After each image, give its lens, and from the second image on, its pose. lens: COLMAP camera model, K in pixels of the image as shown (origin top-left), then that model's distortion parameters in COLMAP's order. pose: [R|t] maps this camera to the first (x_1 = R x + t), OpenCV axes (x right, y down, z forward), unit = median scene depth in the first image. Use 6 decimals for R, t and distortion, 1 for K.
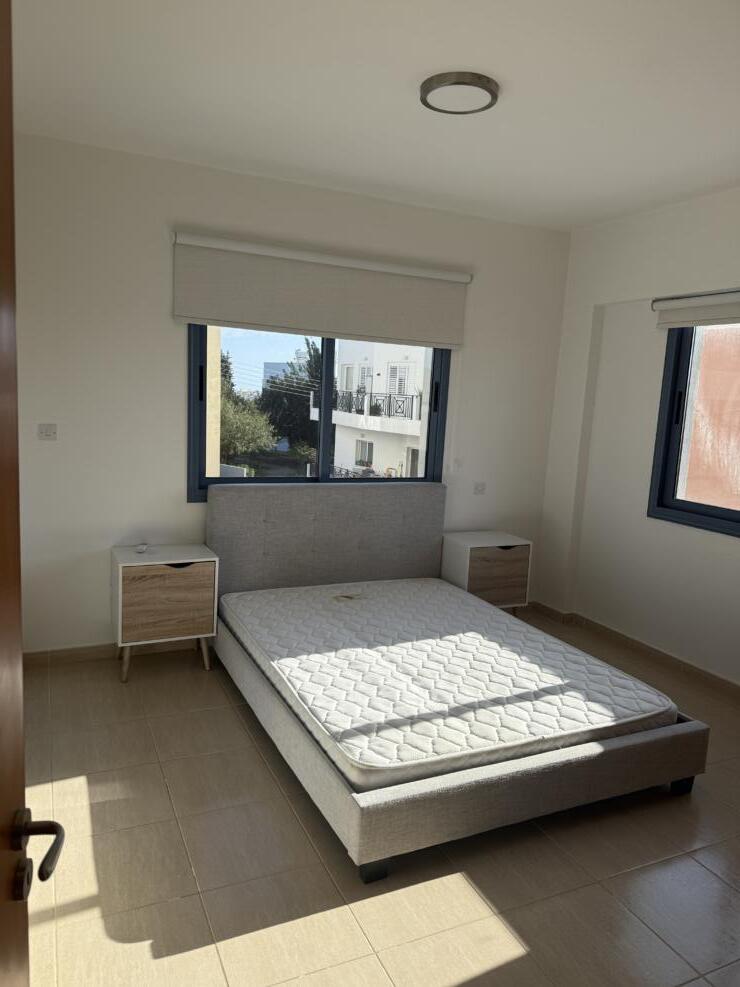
lens RADIAL K [[699.6, 0, 370.5], [0, 699.6, 493.6], [0, 0, 1]] dist [0.057331, -0.000223]
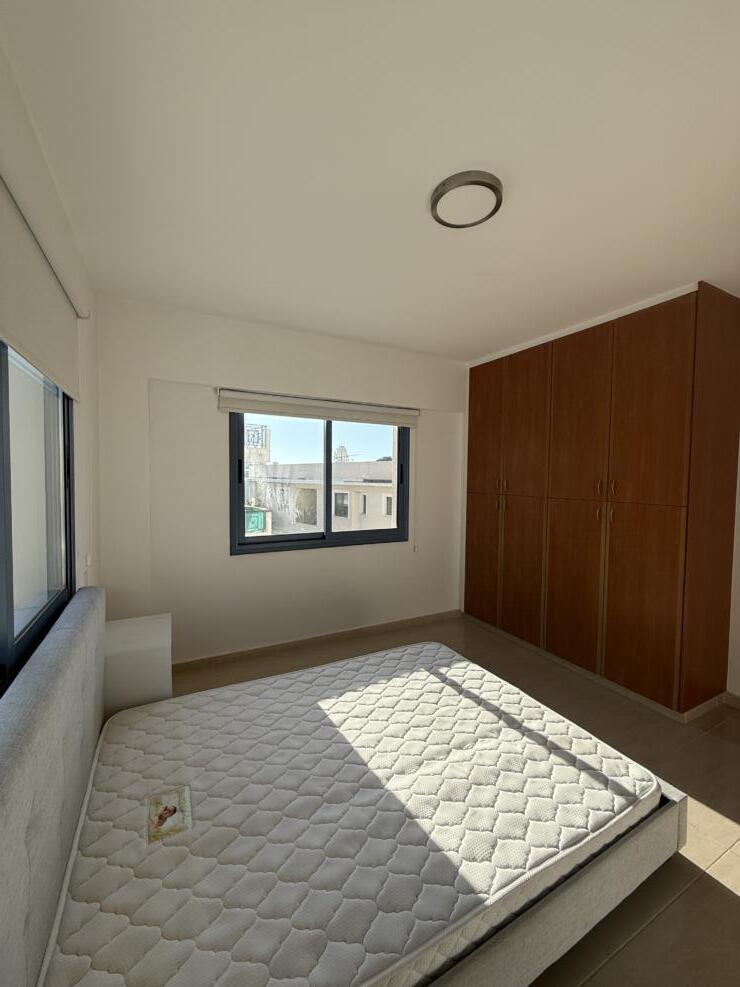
lens RADIAL K [[393.0, 0, 370.6], [0, 393.0, 492.0], [0, 0, 1]] dist [-0.000309, -0.000687]
pose [[-0.039511, -0.098512, 0.994351, -0.425011], [0.137247, 0.985161, 0.103055, -0.161997], [-0.989749, 0.140544, -0.025404, 1.003554]]
